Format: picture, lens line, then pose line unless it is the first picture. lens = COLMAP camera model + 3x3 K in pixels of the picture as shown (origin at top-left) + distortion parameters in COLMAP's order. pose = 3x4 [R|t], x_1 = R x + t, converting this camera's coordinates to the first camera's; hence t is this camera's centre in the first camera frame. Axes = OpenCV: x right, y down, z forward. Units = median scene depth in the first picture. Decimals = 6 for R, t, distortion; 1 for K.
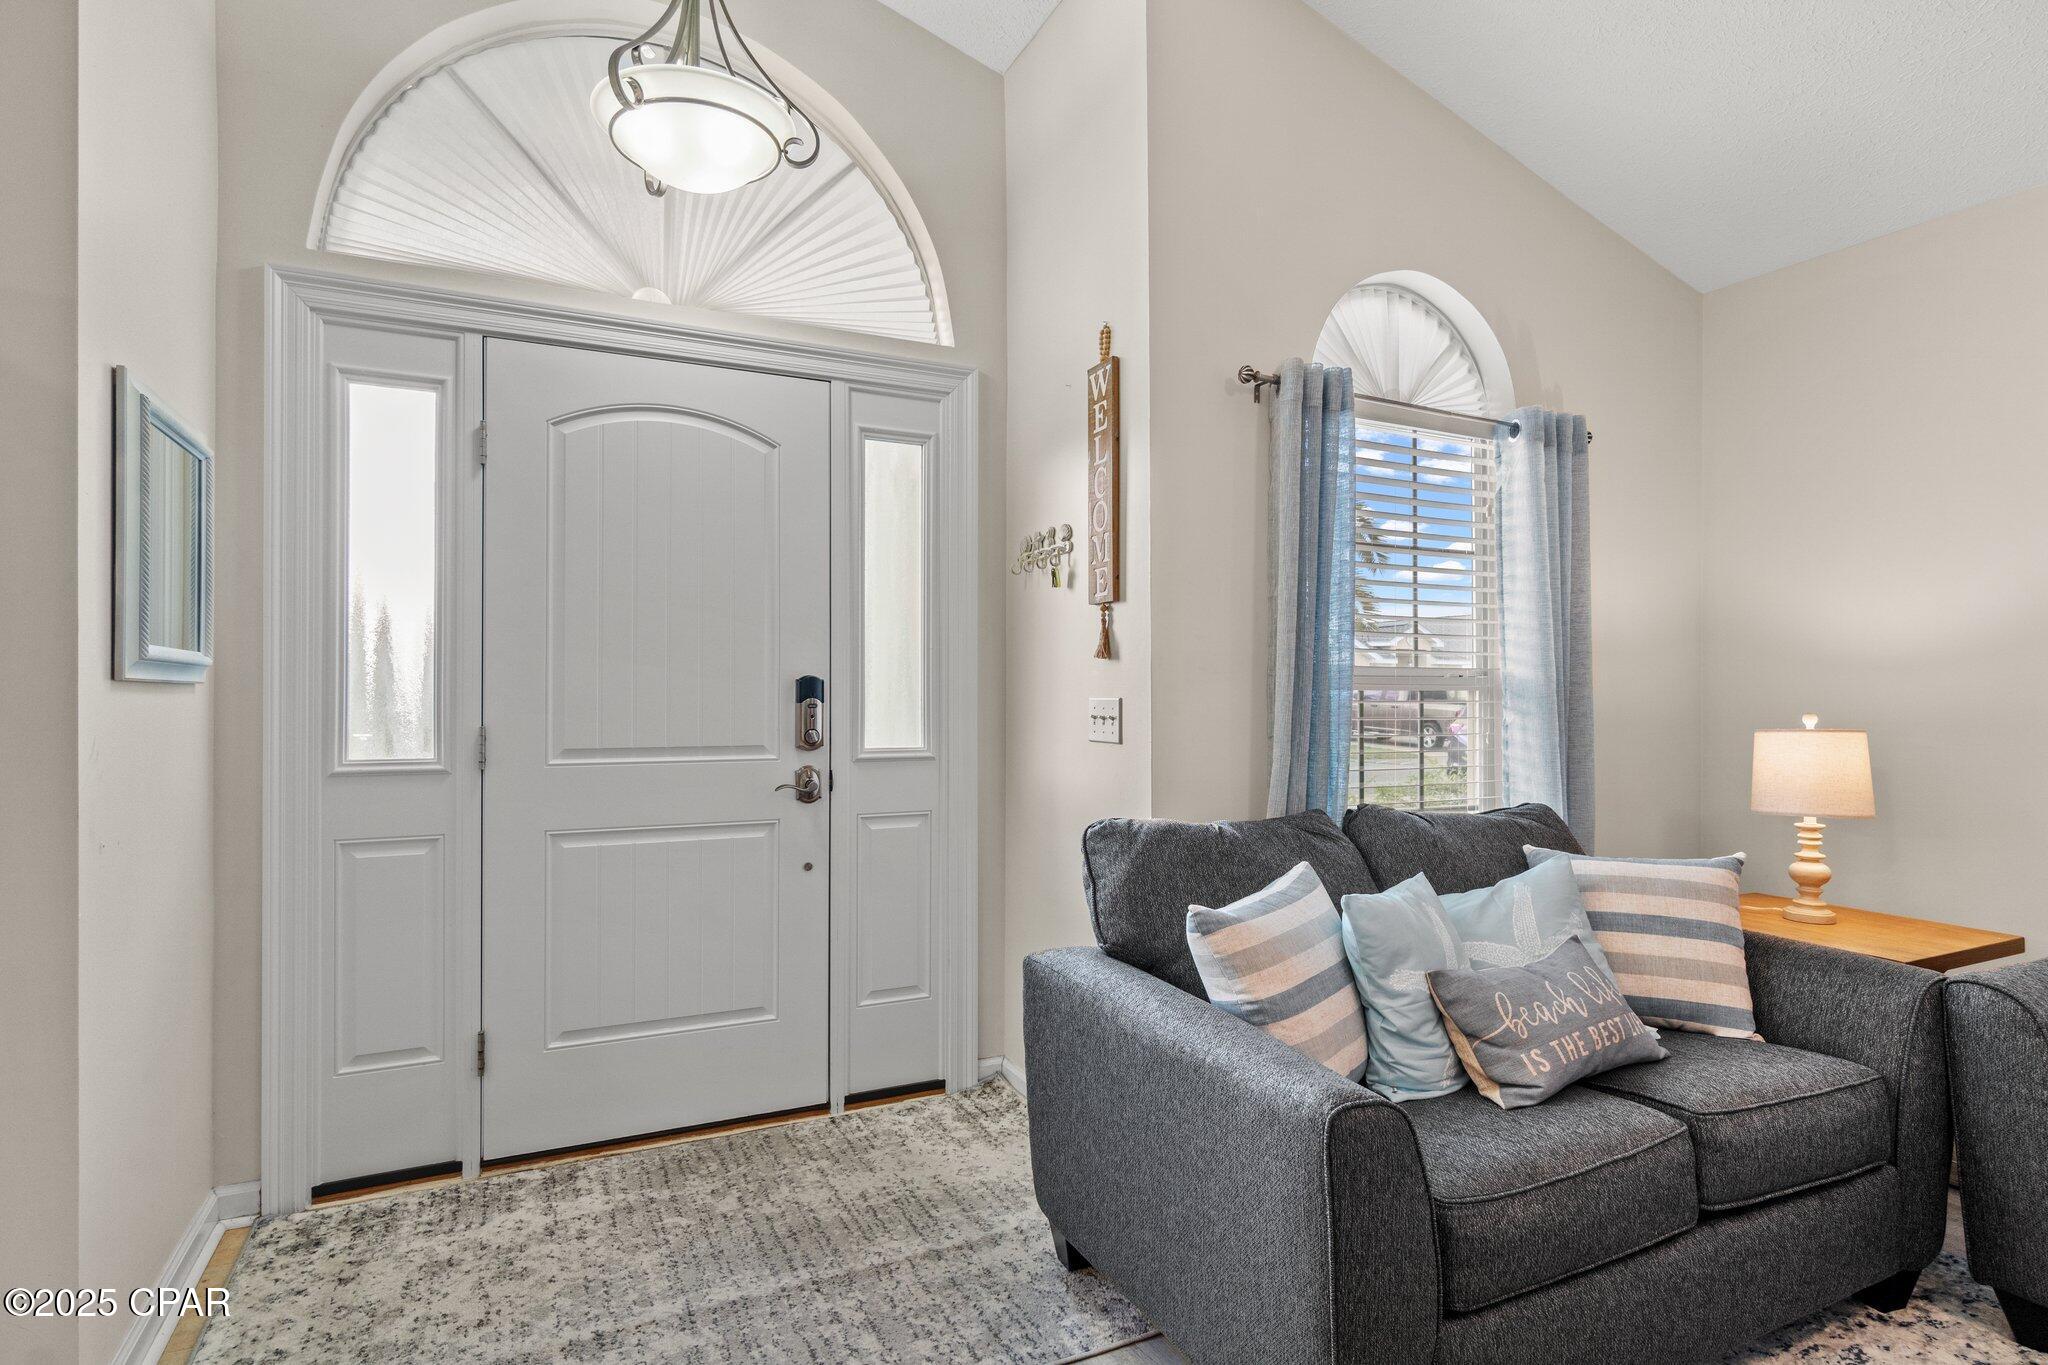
lens RADIAL K [[1054.7, 0, 1023.6], [0, 1054.7, 689.3], [0, 0, 1]] dist [-0.000206, 0.000253]
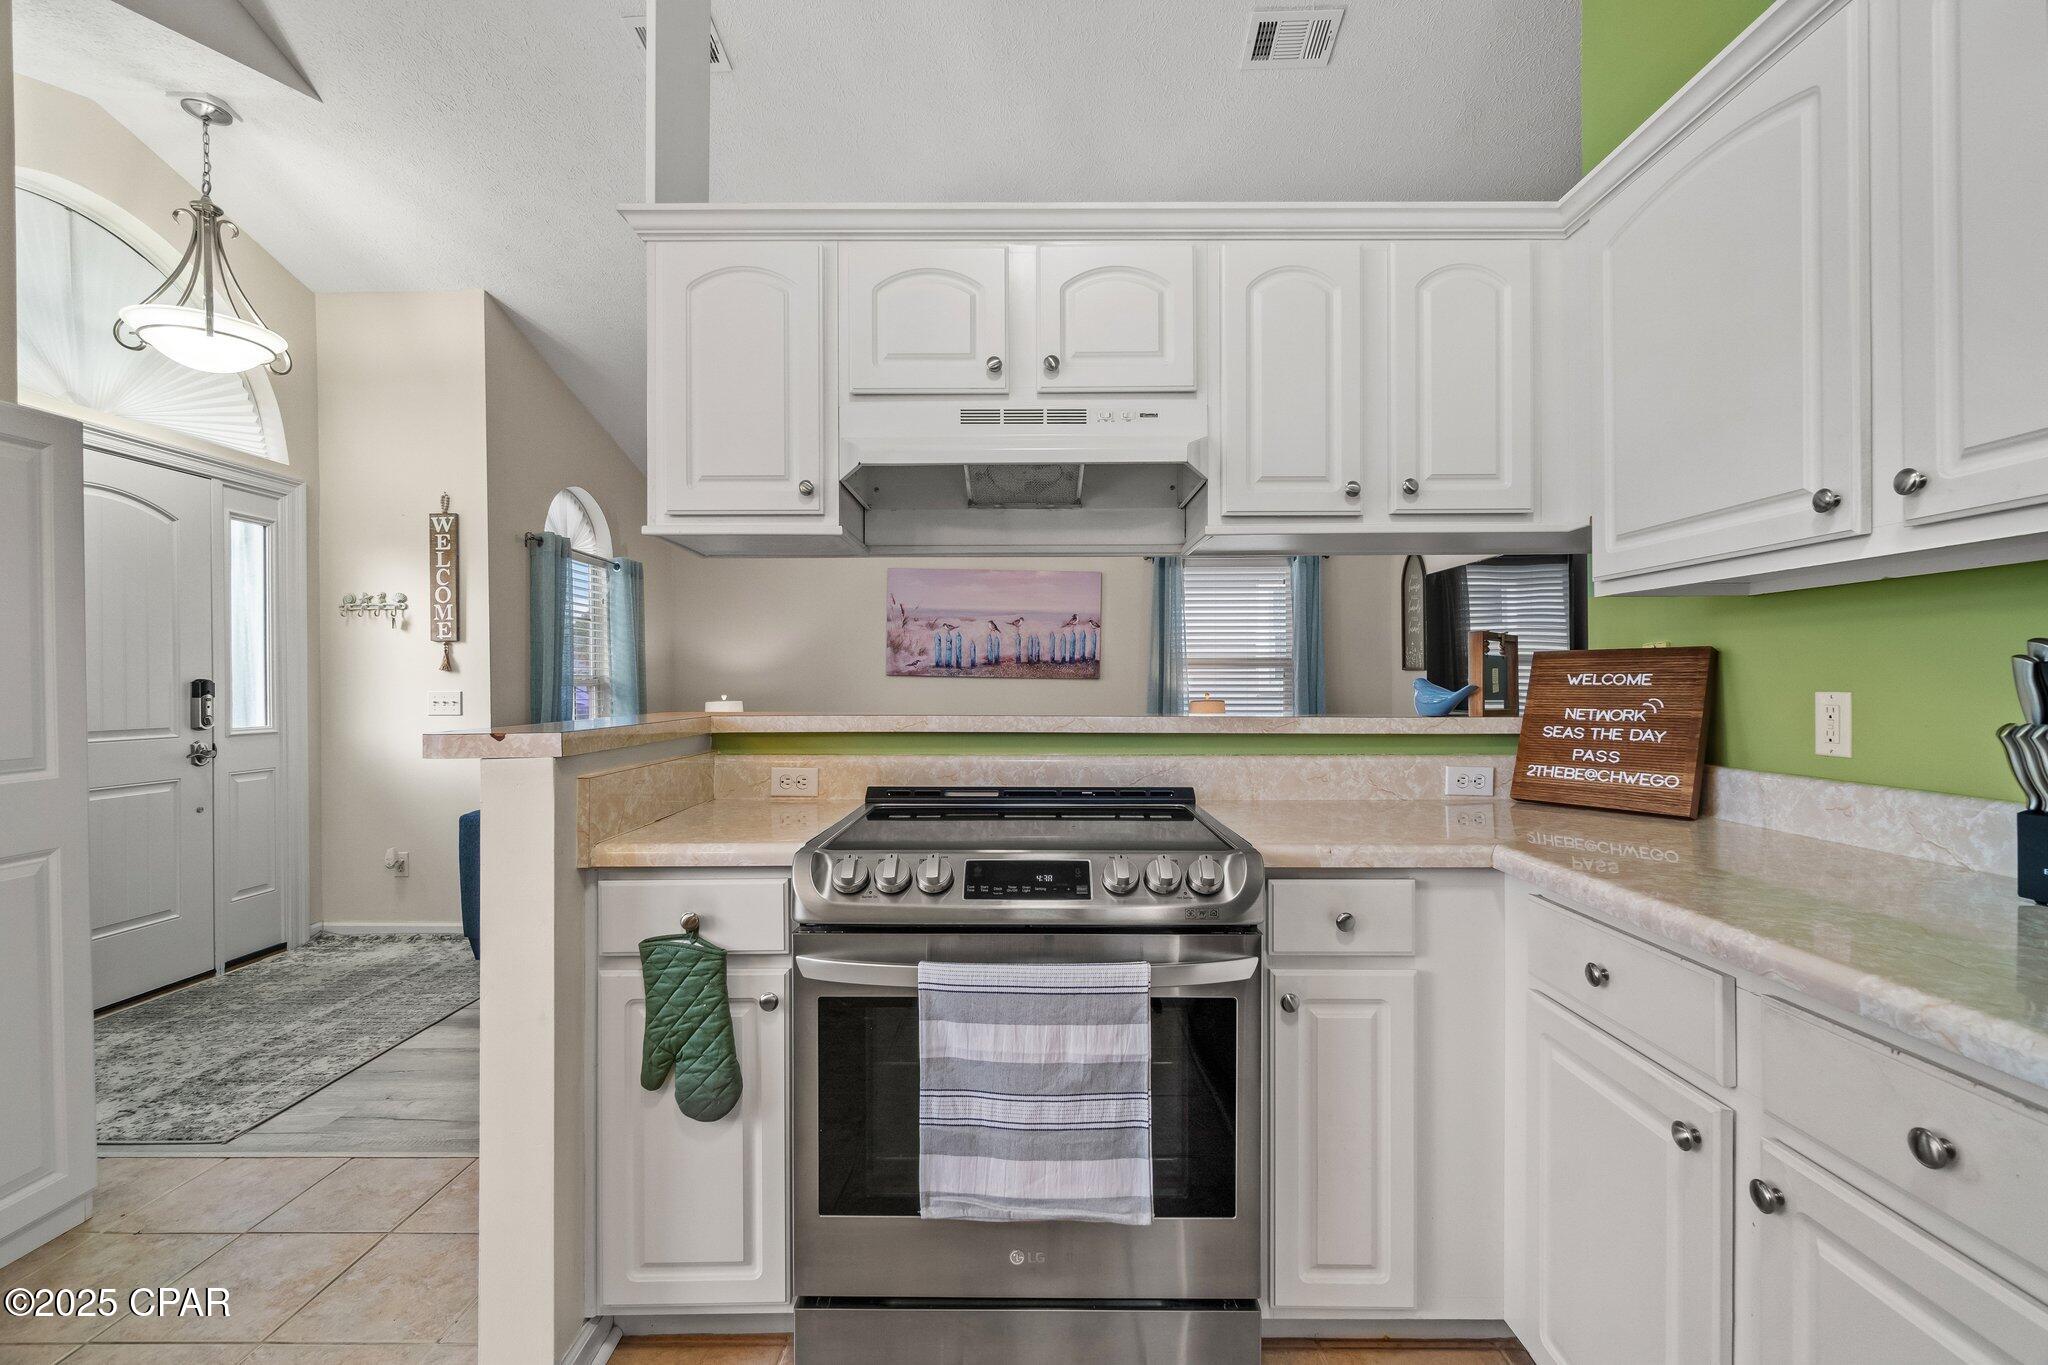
lens RADIAL K [[881.4, 0, 1028.1], [0, 881.4, 686.0], [0, 0, 1]] dist [-0.002030, 0.000476]
pose [[0.448153, -0.007267, 0.893927, -0.809846], [0.004295, 0.999973, 0.005977, -0.006111], [-0.893947, 0.001161, 0.448172, -0.595242]]
